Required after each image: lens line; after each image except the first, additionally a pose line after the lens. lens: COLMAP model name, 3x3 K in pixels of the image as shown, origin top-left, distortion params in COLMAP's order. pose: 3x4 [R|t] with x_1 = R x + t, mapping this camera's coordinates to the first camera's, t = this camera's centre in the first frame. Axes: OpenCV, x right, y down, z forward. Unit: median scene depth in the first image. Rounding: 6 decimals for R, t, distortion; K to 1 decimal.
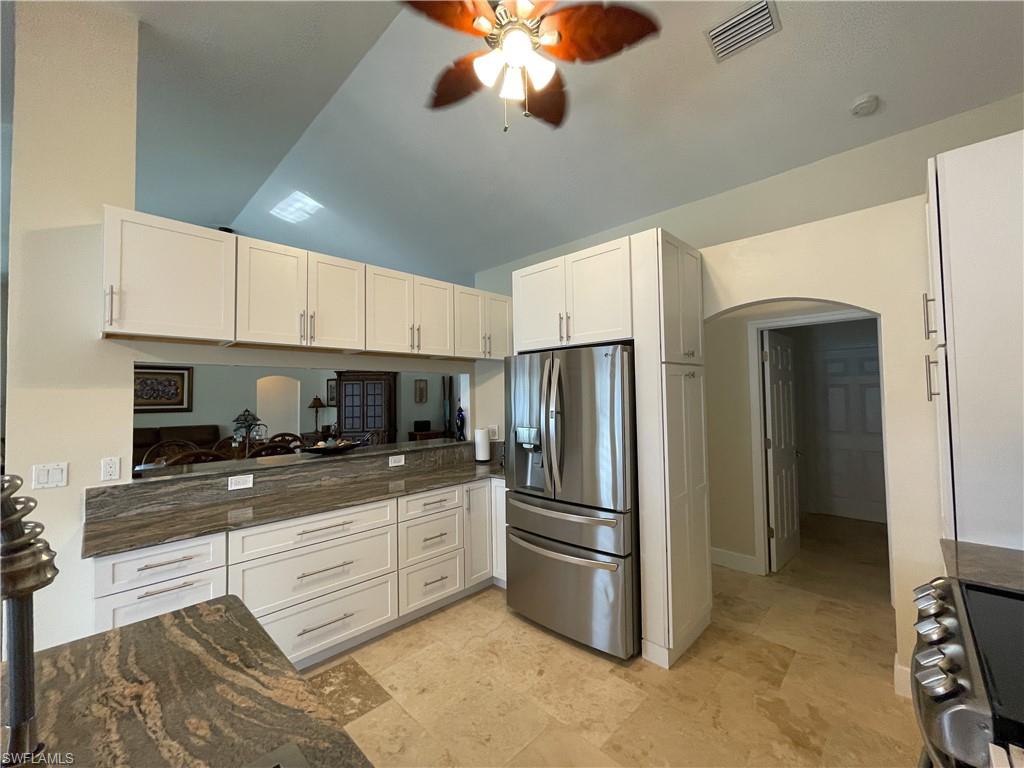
lens RADIAL K [[414.4, 0, 512.6], [0, 414.4, 380.6], [0, 0, 1]] dist [-0.002933, -0.000459]
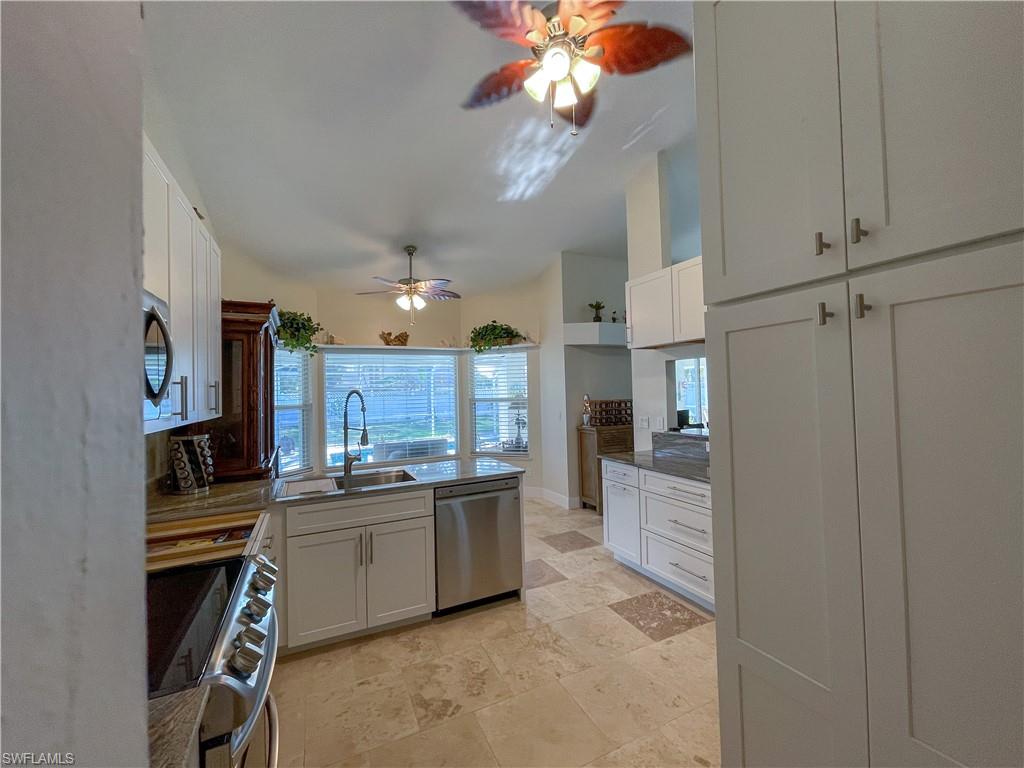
lens RADIAL K [[414.4, 0, 512.6], [0, 414.4, 380.6], [0, 0, 1]] dist [-0.002933, -0.000459]
pose [[-0.339435, 0.002279, -0.940627, 0.738838], [0.065057, 0.997659, -0.021060, 0.024757], [0.938377, -0.068343, -0.338788, 0.837212]]
